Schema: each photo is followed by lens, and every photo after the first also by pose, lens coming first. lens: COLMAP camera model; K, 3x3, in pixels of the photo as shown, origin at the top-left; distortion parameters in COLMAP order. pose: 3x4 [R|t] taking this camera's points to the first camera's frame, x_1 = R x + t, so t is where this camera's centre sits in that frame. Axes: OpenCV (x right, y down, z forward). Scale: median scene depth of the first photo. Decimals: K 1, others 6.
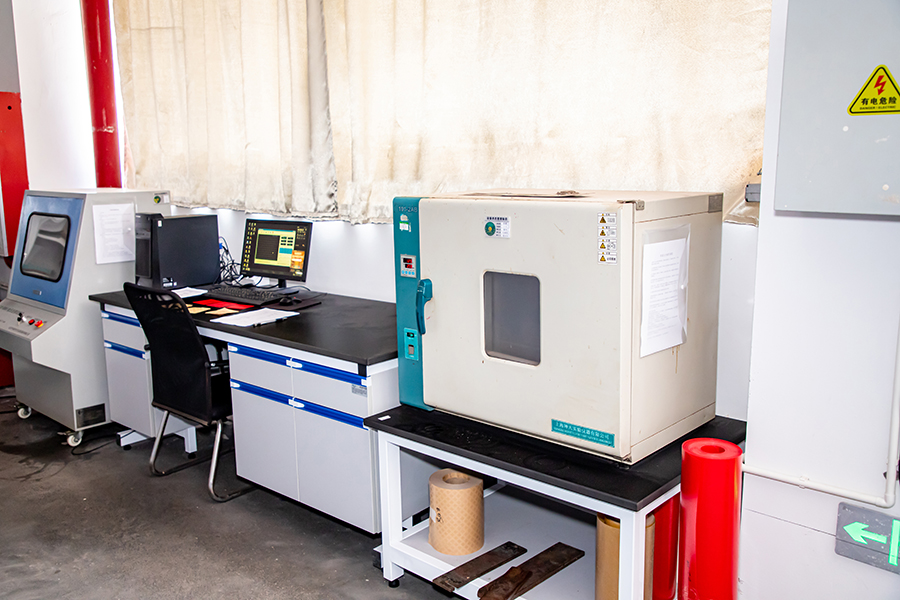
lens RADIAL K [[807.8, 0, 450.0], [0, 807.8, 300.0], [0, 0, 1]] dist [0.006234, 0.011640]
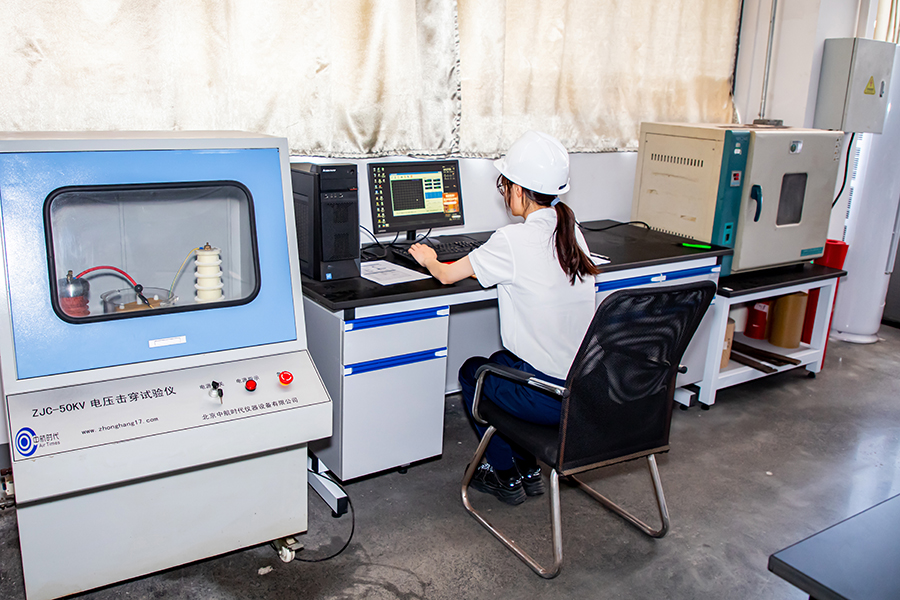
lens RADIAL K [[699.6, 0, 449.5], [0, 699.6, 259.9], [0, 0, 1]] dist [-0.054176, 0.000005]
pose [[0.281057, -0.201341, 0.938333, -0.938825], [0.130876, 0.976652, 0.170362, -0.120739], [-0.950725, 0.074923, 0.300845, 0.767534]]
